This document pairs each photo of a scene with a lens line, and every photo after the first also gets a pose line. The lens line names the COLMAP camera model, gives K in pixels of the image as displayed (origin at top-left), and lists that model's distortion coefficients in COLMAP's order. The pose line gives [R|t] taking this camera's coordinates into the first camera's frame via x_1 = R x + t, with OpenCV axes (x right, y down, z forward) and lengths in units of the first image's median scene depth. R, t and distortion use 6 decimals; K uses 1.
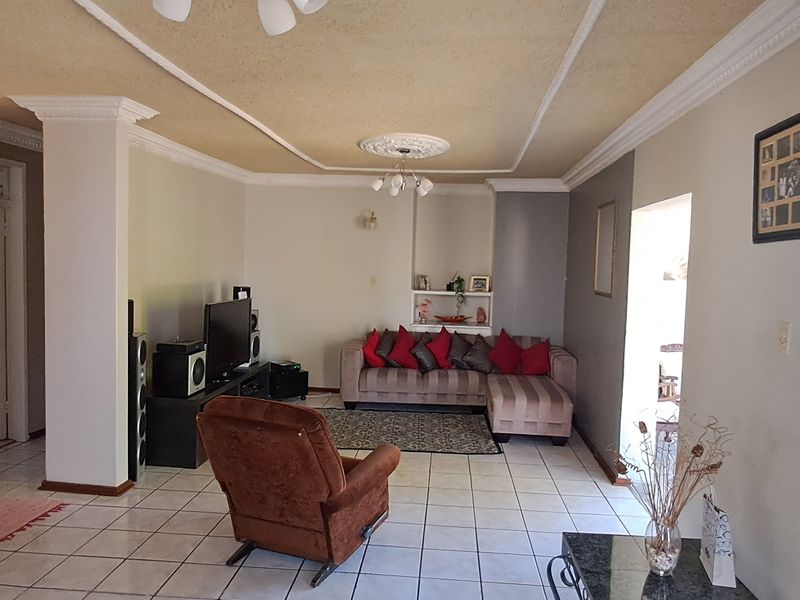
lens RADIAL K [[598.2, 0, 398.9], [0, 598.2, 302.0], [0, 0, 1]] dist [-0.007061, 0.012873]
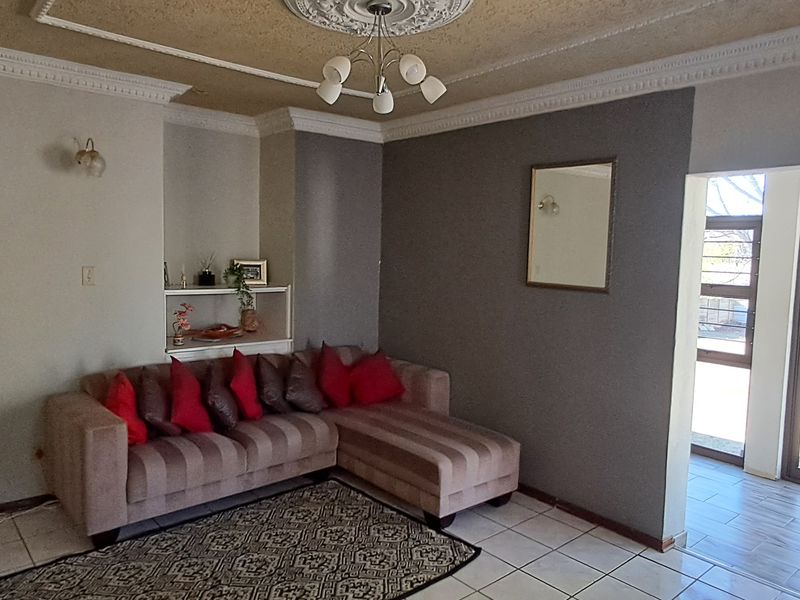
lens RADIAL K [[598.2, 0, 399.8], [0, 598.2, 291.7], [0, 0, 1]] dist [-0.007061, 0.012873]
pose [[0.692035, -0.064250, 0.718999, -0.244817], [0.039305, 0.997907, 0.051342, -0.040349], [-0.720793, -0.007270, 0.693112, 0.484001]]
